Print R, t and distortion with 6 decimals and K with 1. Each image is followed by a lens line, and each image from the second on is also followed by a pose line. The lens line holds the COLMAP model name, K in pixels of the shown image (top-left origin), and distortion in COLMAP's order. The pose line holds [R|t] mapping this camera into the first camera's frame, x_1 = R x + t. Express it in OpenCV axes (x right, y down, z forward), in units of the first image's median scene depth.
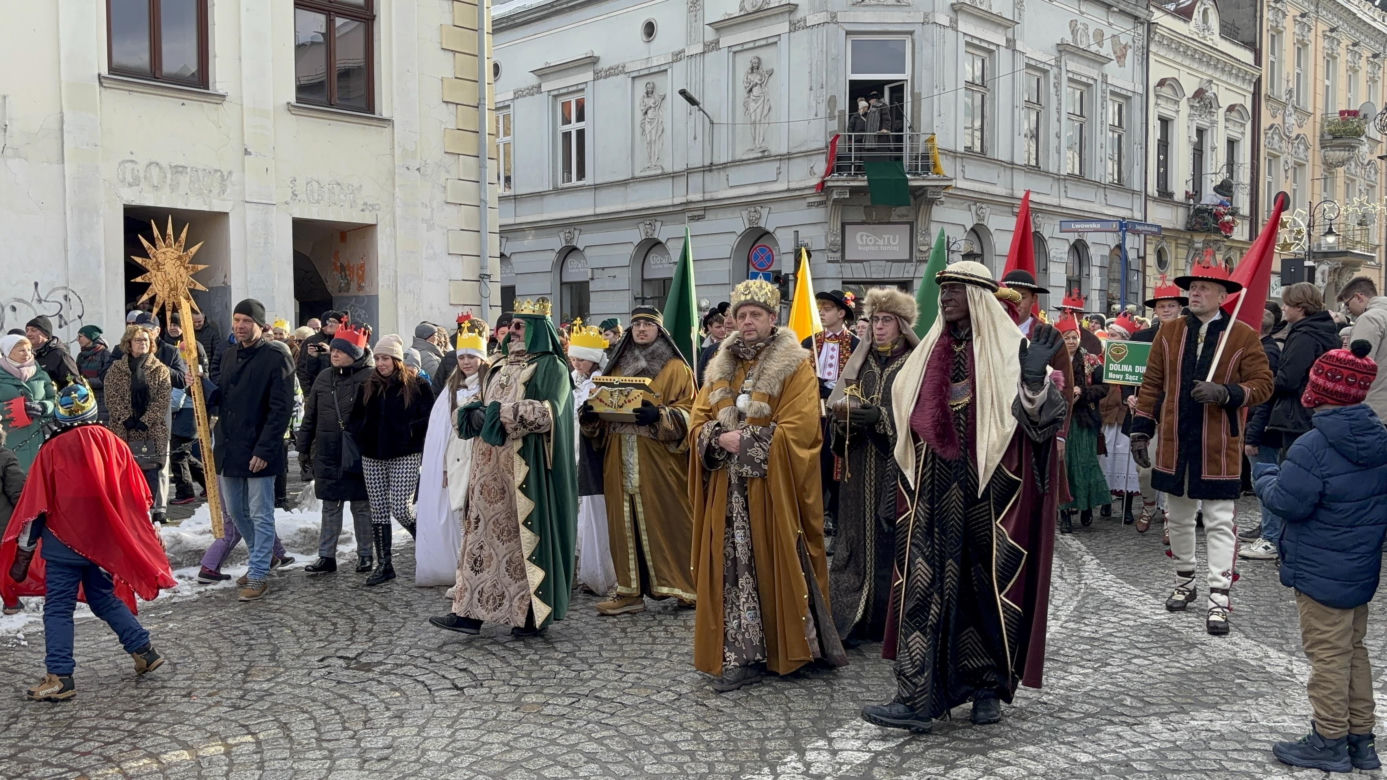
lens RADIAL K [[1233.3, 0, 682.9], [0, 1233.3, 399.7], [0, 0, 1]] dist [0.009764, 0.030926]
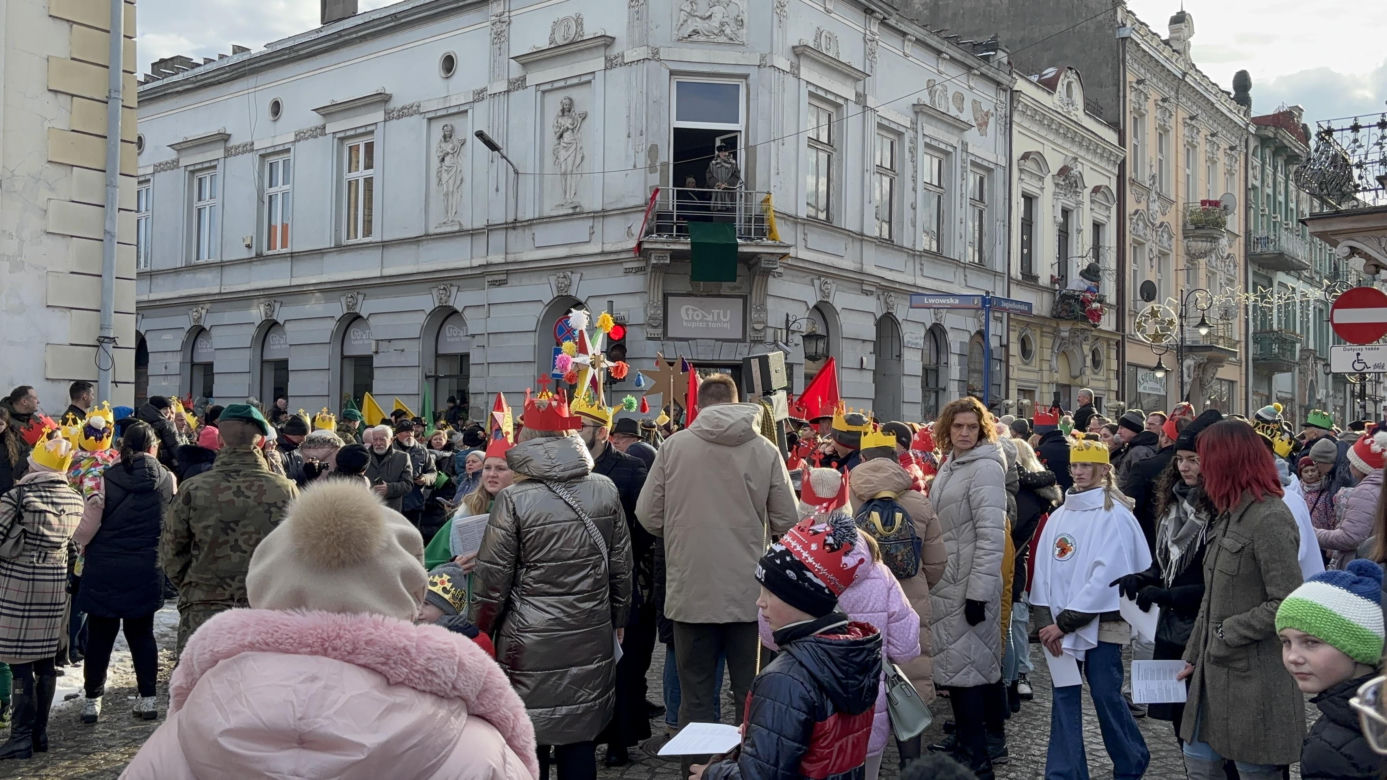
lens RADIAL K [[1233.3, 0, 685.3], [0, 1233.3, 398.0], [0, 0, 1]] dist [0.009764, 0.030926]
pose [[0.994232, 0.022463, 0.104875, 0.049459], [-0.015379, 0.997575, -0.067879, -0.013150], [-0.106145, 0.065874, 0.992166, 0.144222]]
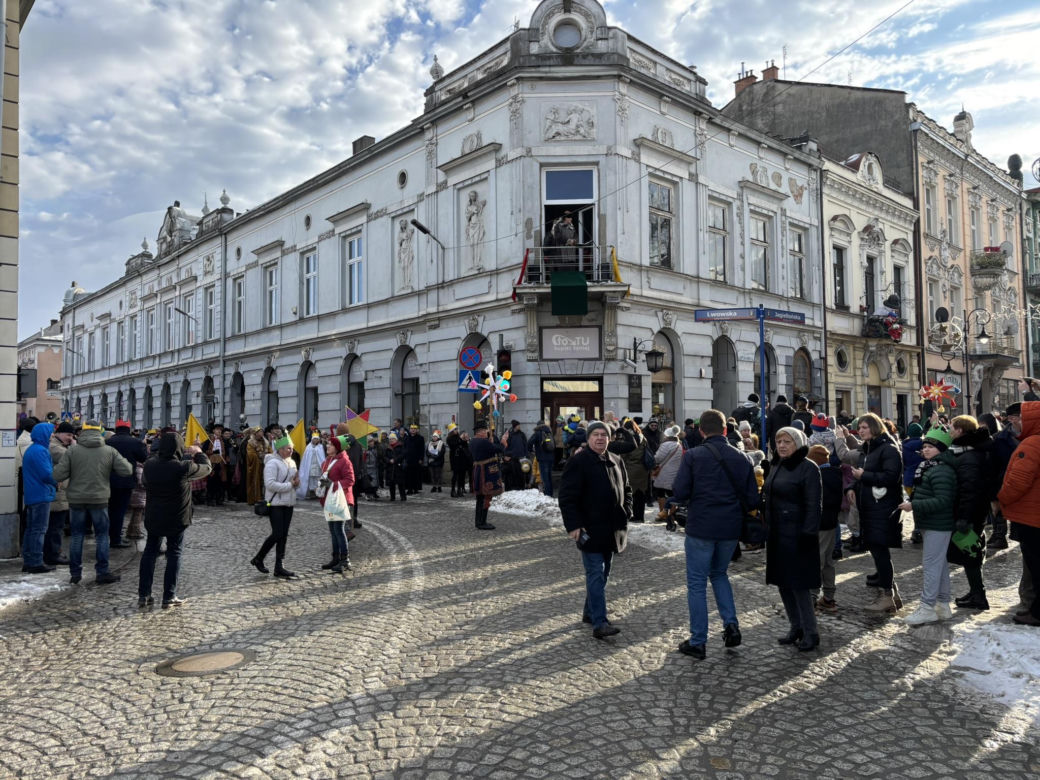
lens RADIAL K [[744.0, 0, 526.3], [0, 744.0, 391.1], [0, 0, 1]] dist [0.022009, -0.004087]
pose [[0.997650, -0.008798, -0.067954, 0.140366], [0.002696, 0.995994, -0.089376, -0.019373], [0.068468, 0.088983, 0.993677, 0.274399]]
